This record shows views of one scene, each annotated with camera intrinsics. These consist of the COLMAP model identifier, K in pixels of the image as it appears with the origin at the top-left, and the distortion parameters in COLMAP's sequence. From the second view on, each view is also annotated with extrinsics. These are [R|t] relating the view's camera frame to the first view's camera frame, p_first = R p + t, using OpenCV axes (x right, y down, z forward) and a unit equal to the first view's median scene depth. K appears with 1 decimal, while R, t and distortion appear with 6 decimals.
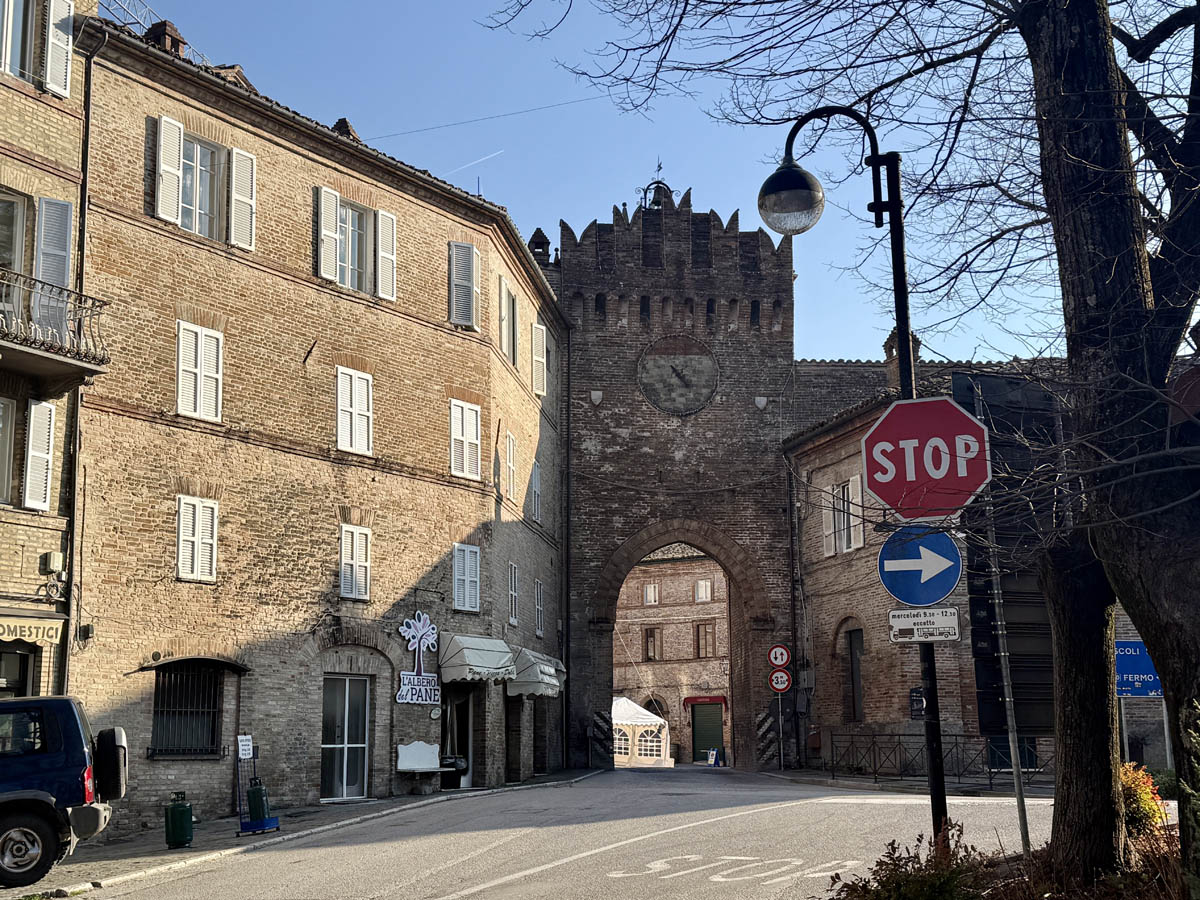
lens RADIAL K [[1607.8, 0, 601.0], [0, 1607.8, 453.2], [0, 0, 1]] dist [0.132944, -0.056698]
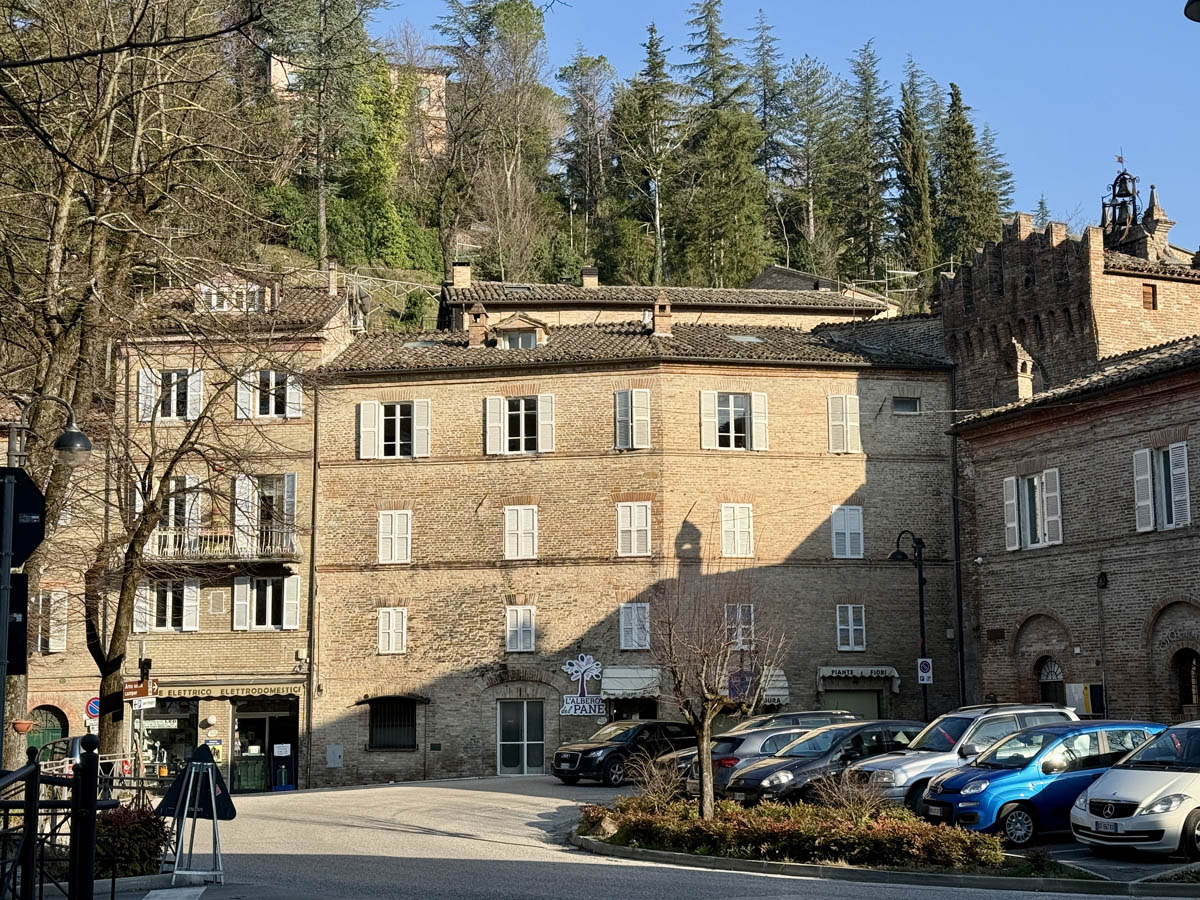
lens RADIAL K [[1862.8, 0, 600.0], [0, 1862.8, 450.0], [0, 0, 1]] dist [0.131526, 0.010047]
pose [[0.371741, -0.119613, -0.920599, 1.560966], [0.178555, 0.982361, -0.055537, 0.010238], [0.911003, -0.143732, 0.386541, 0.374072]]
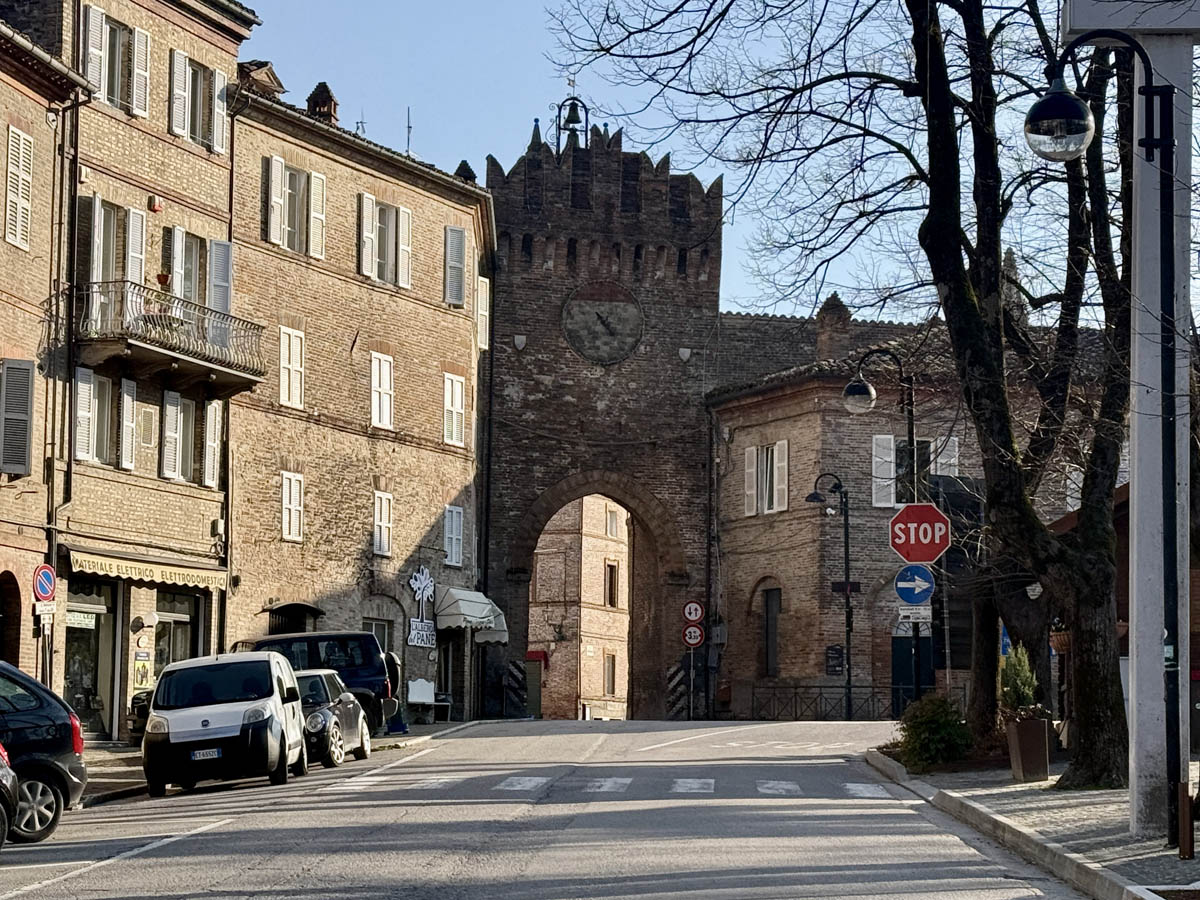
lens RADIAL K [[2775.2, 0, 600.0], [0, 2775.2, 450.0], [0, 0, 1]] dist [0.011730, 0.139269]
pose [[0.987965, 0.040848, 0.149185, -0.290103], [-0.052008, 0.996071, 0.071685, -0.132376], [-0.145670, -0.078581, 0.986207, -0.955848]]
